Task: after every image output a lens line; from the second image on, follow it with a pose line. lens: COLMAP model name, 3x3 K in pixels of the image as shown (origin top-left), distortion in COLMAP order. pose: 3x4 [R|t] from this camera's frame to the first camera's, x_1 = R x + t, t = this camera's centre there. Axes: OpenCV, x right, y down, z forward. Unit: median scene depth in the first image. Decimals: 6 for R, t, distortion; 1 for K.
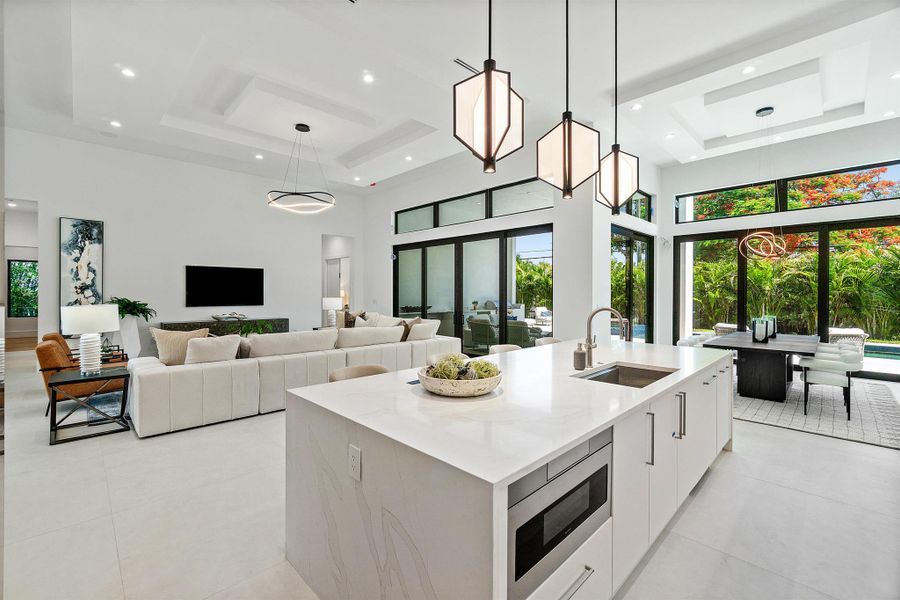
lens RADIAL K [[387.6, 0, 477.3], [0, 387.6, 296.2], [0, 0, 1]] dist [0.007970, -0.000899]
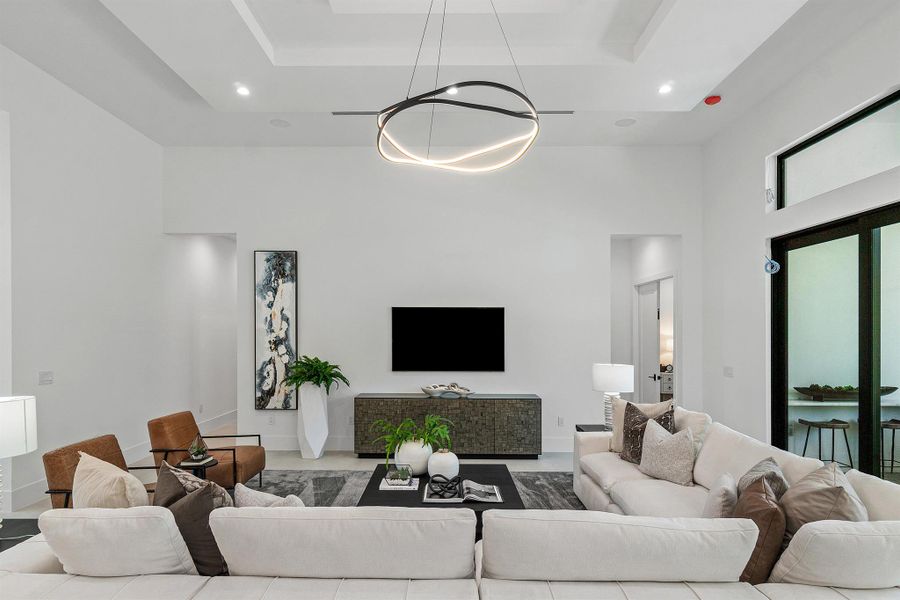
lens RADIAL K [[514.9, 0, 439.9], [0, 514.9, 329.6], [0, 0, 1]] dist [-0.006502, 0.001822]
pose [[0.667987, -0.001064, -0.744172, -0.060321], [-0.011078, 0.999874, -0.011373, -0.031551], [0.744090, 0.015841, 0.667891, 0.472806]]
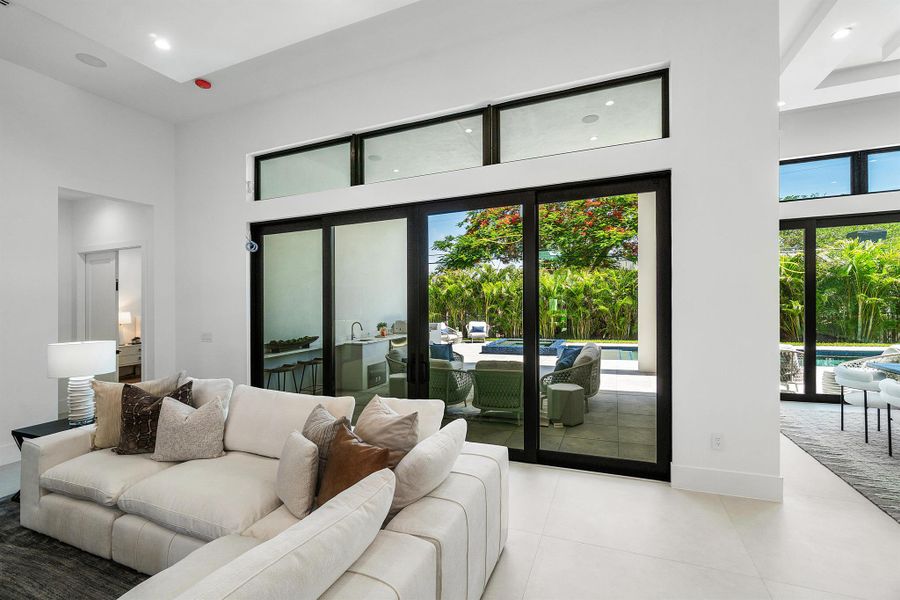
lens RADIAL K [[387.6, 0, 462.3], [0, 387.6, 293.1], [0, 0, 1]] dist [0.007970, -0.000899]
pose [[0.933310, -0.015347, 0.358744, -0.177821], [0.026684, 0.999288, -0.026670, -0.026964], [-0.358079, 0.034464, 0.933055, 0.550803]]
